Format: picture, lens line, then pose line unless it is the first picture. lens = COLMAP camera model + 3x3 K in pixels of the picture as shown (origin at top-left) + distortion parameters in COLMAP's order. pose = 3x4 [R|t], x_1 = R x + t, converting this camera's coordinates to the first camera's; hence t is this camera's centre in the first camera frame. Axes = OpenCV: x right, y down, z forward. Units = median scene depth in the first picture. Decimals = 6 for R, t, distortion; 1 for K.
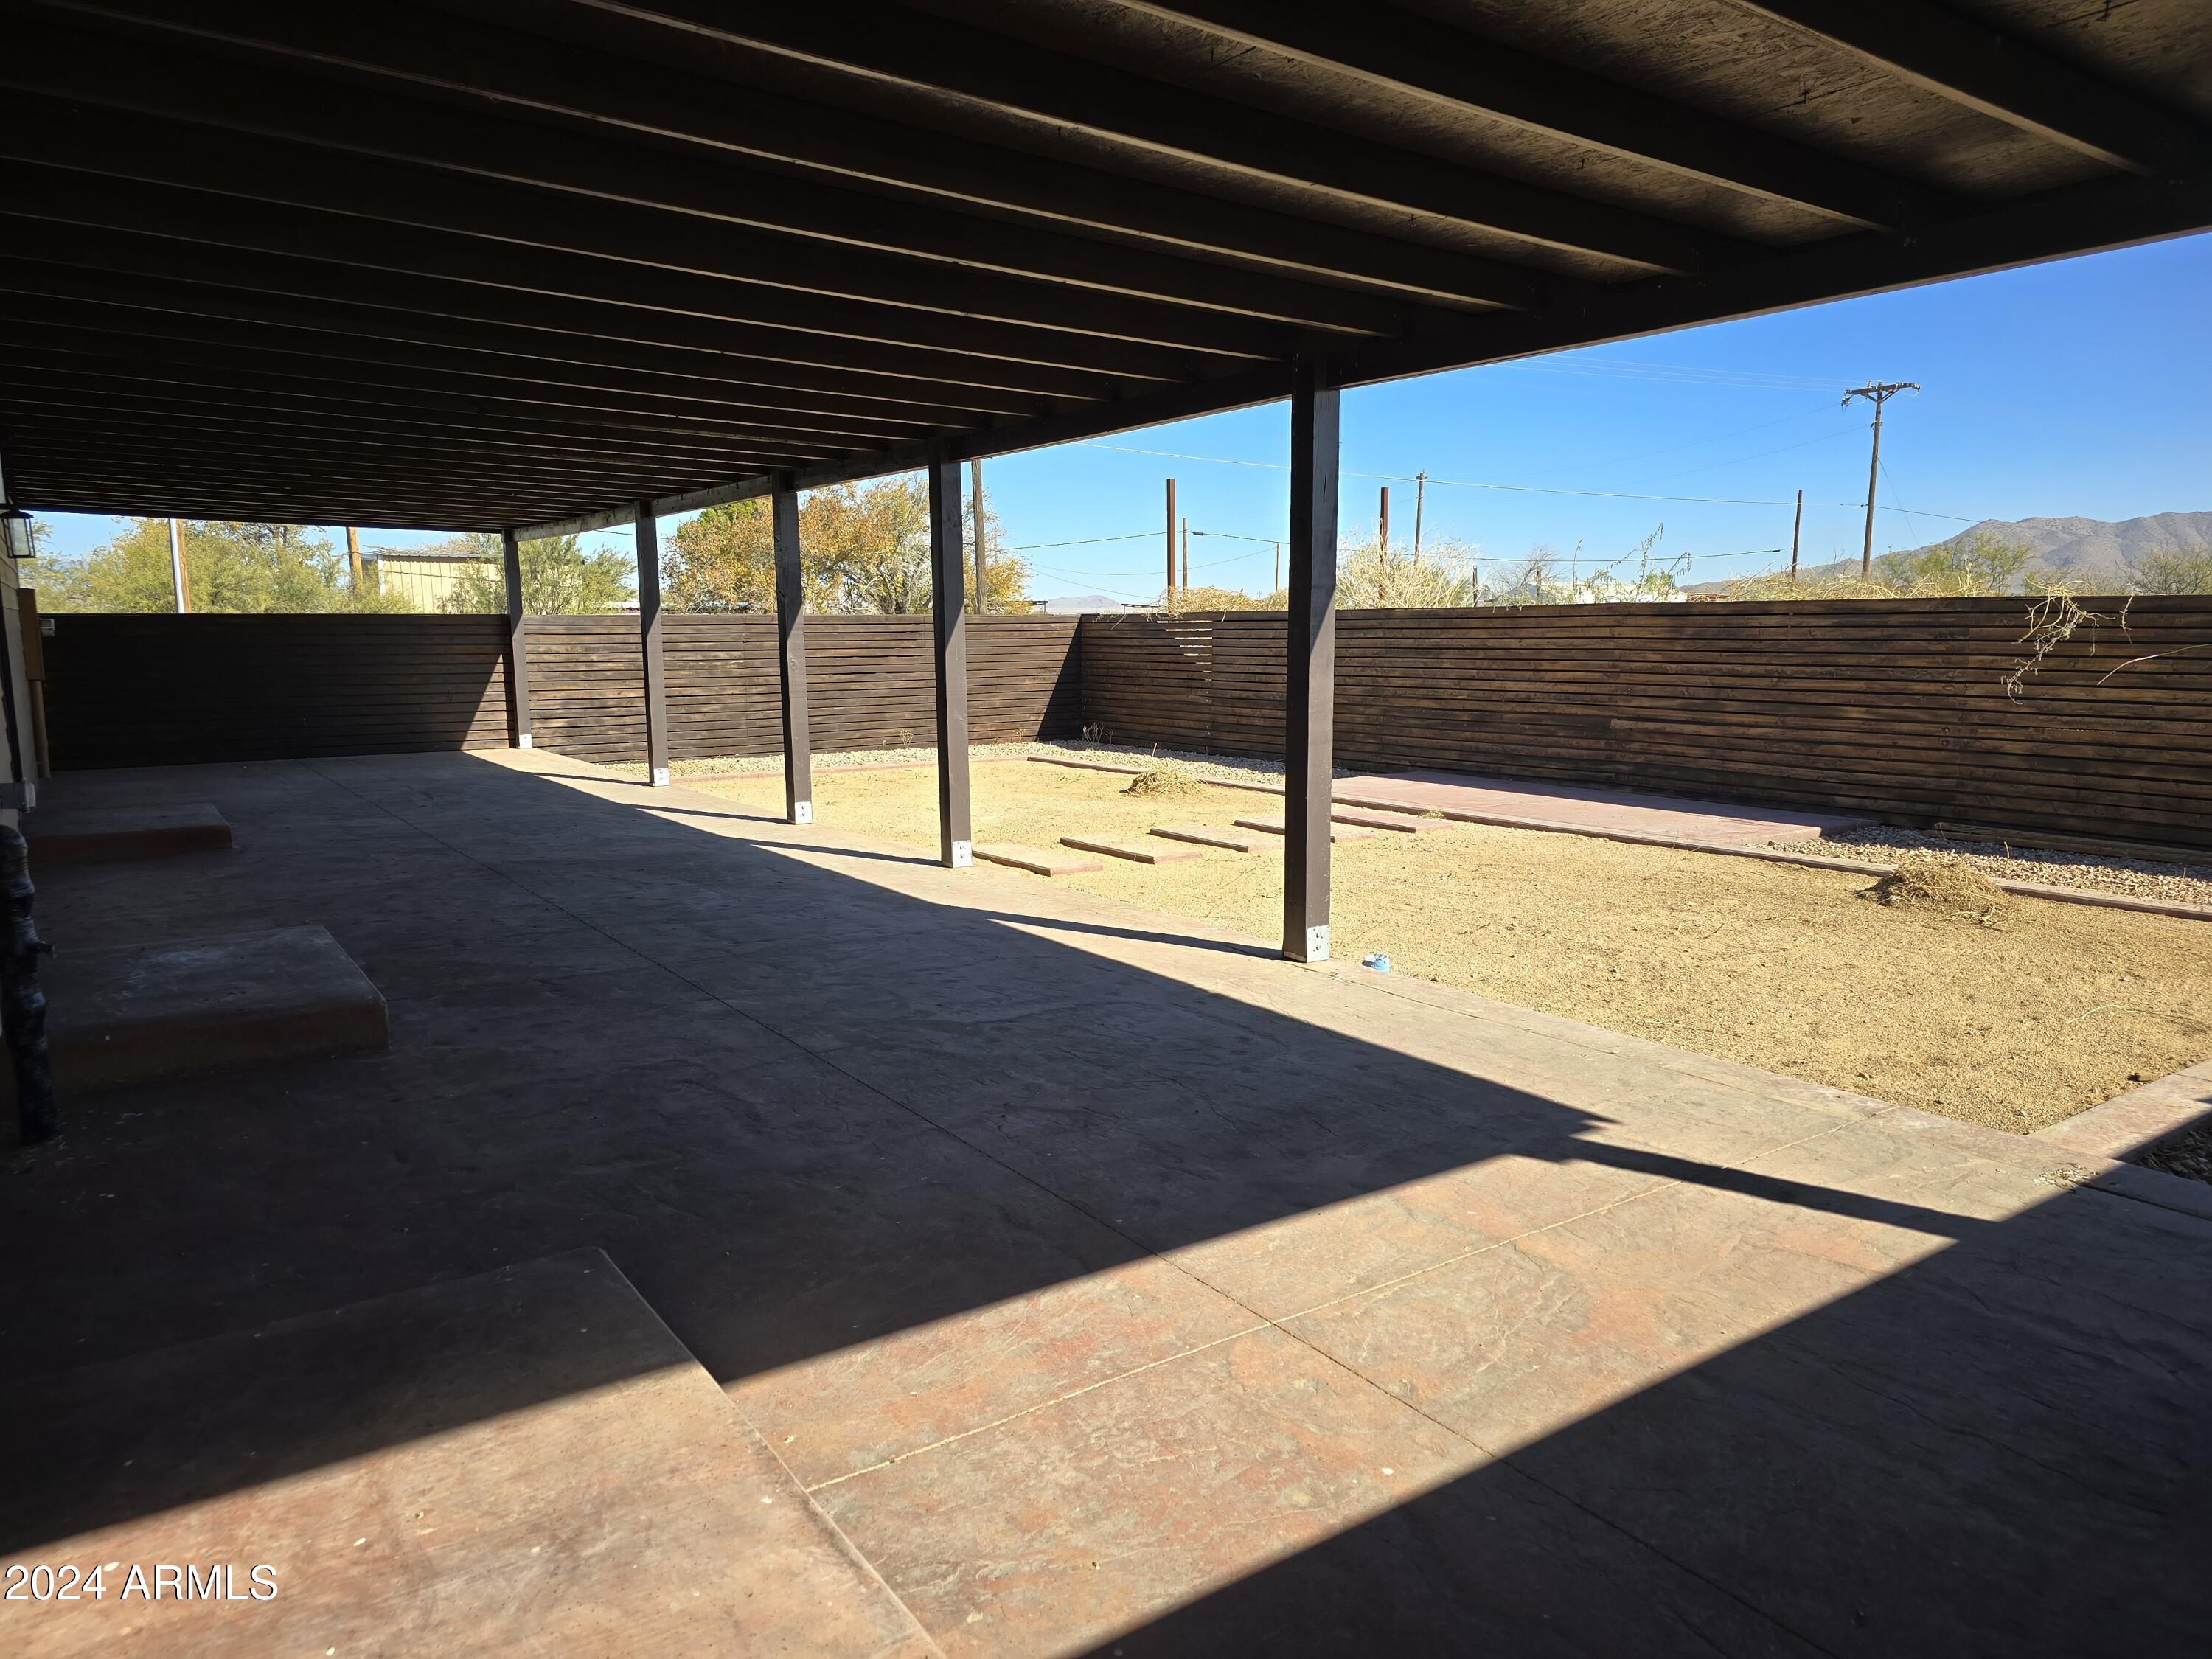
lens RADIAL K [[1488.8, 0, 1105.1], [0, 1488.8, 830.5], [0, 0, 1]] dist [0.051474, -0.040143]
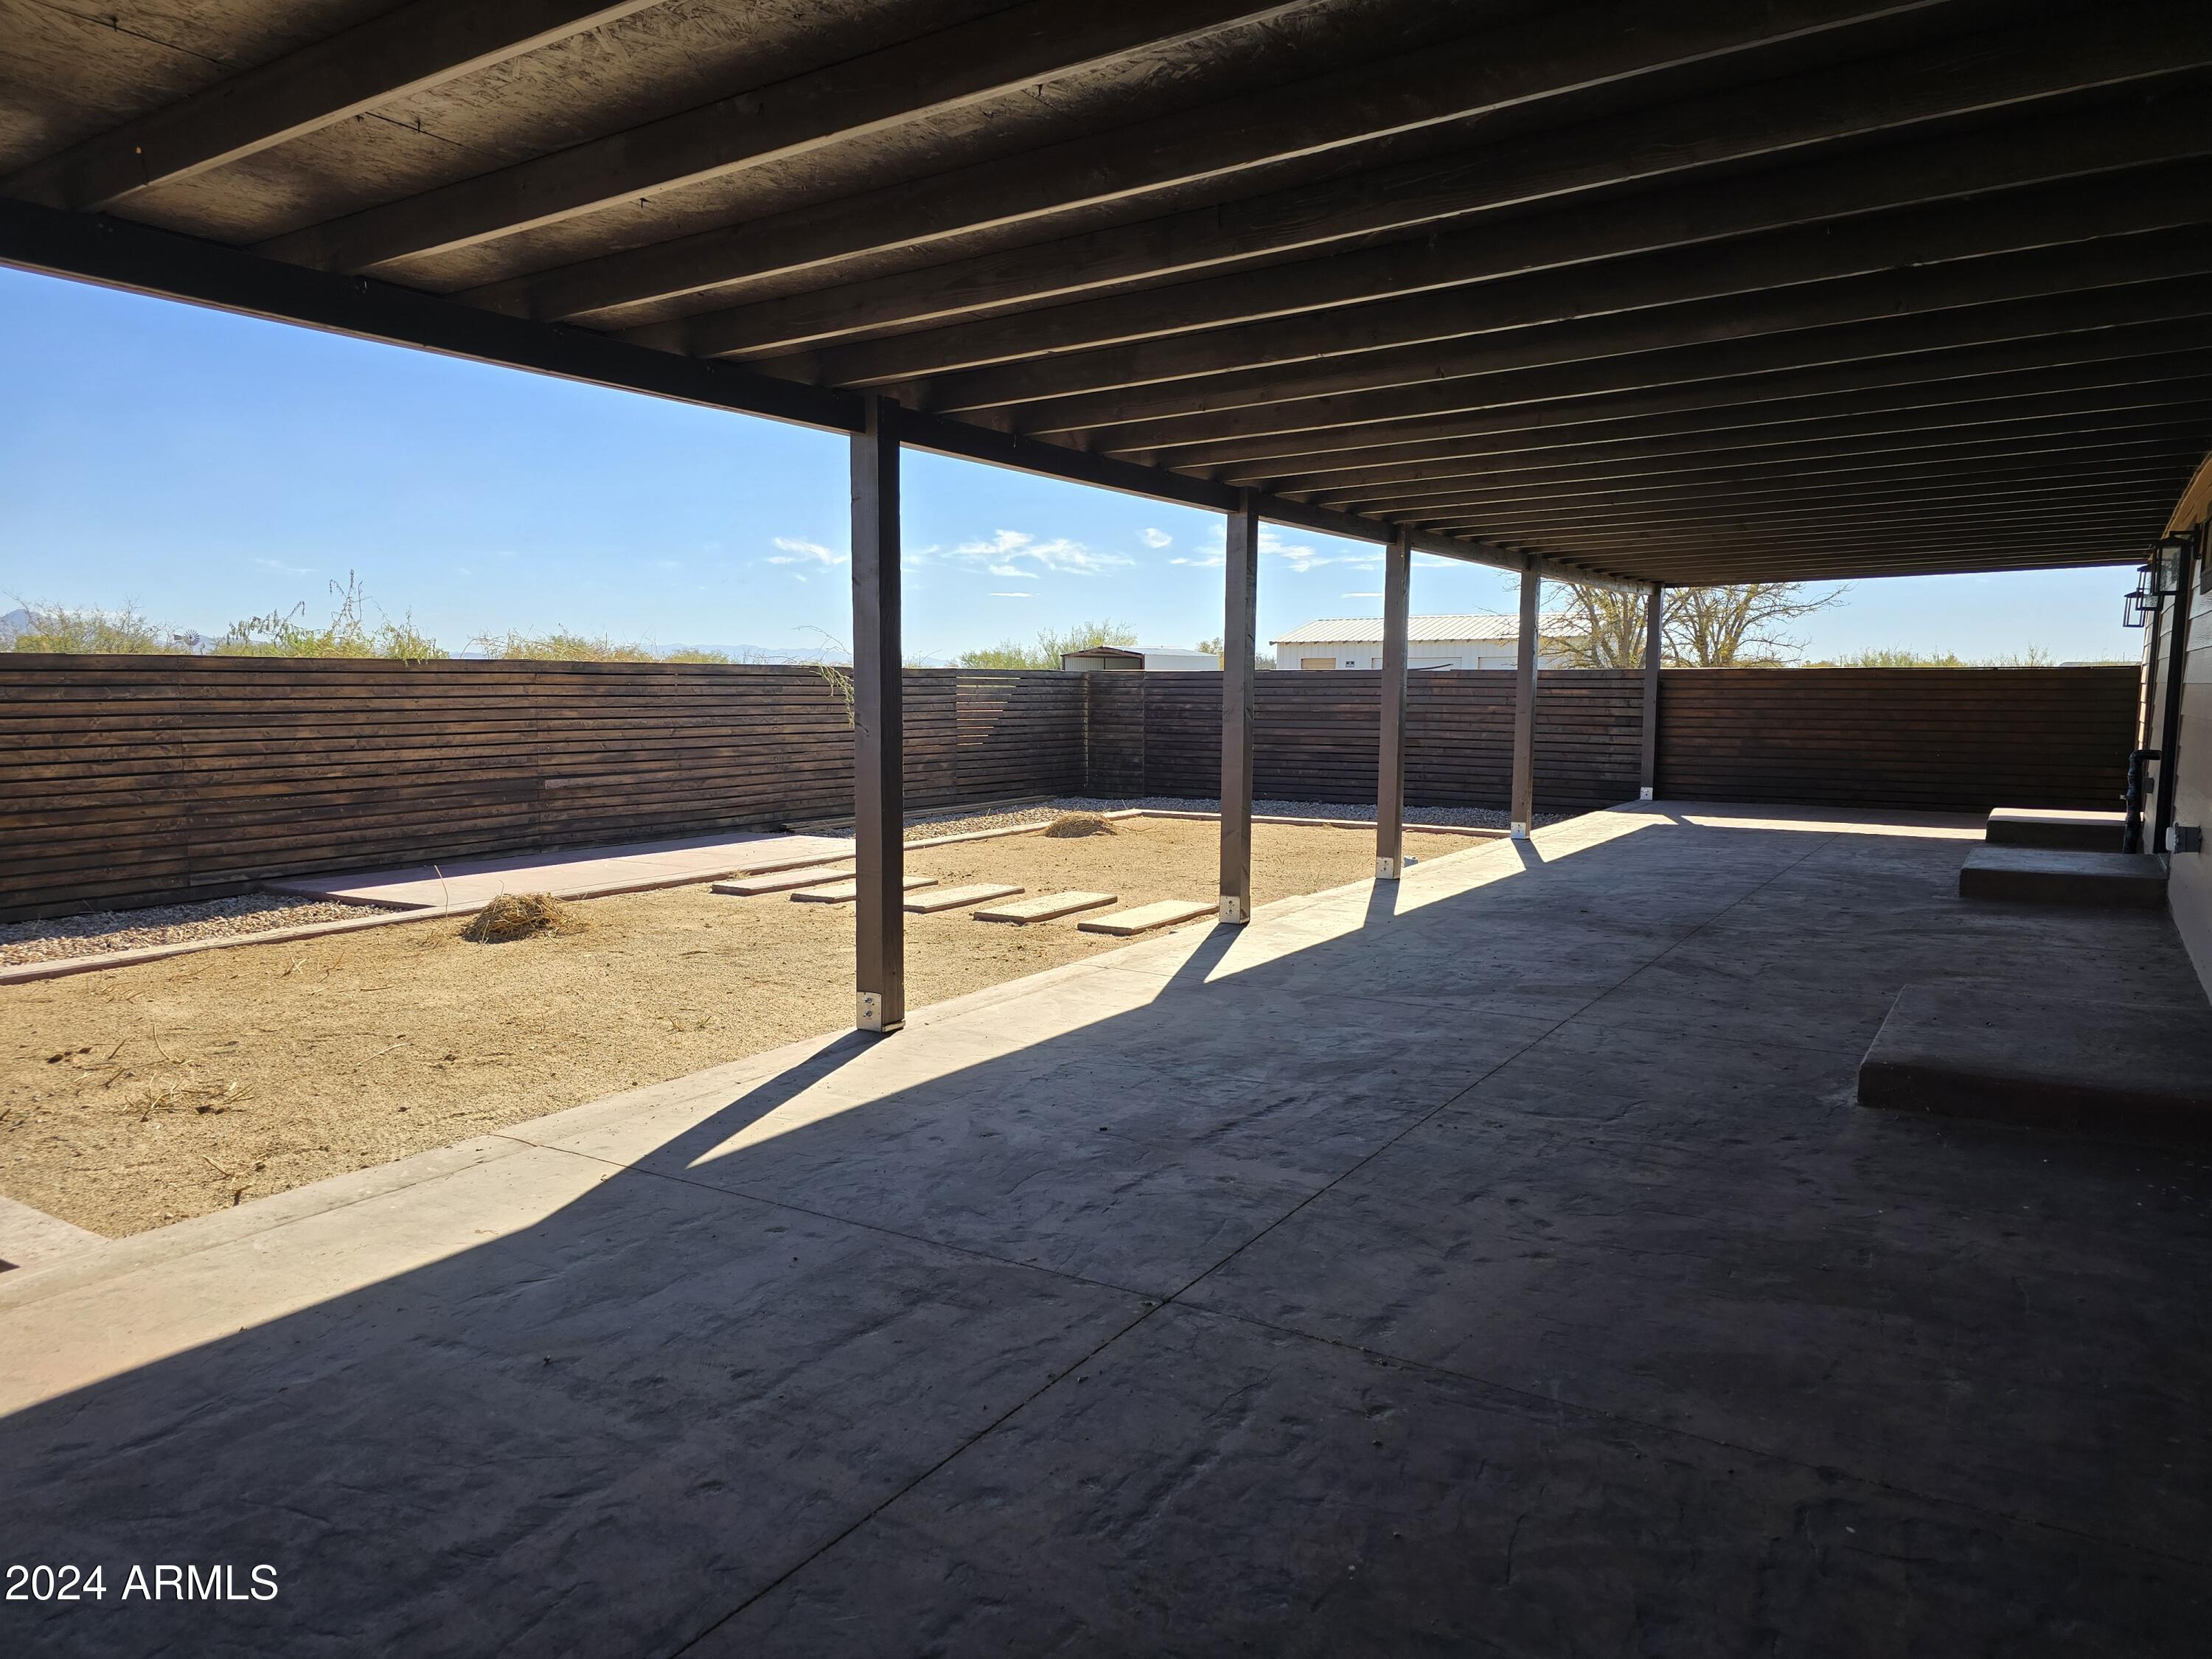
lens RADIAL K [[1488.8, 0, 1101.0], [0, 1488.8, 832.5], [0, 0, 1]] dist [0.051474, -0.040143]
pose [[-0.397400, -0.079667, 0.914181, -0.695932], [0.135550, 0.980199, 0.144345, -0.131962], [-0.907579, 0.181280, -0.378732, 1.049799]]
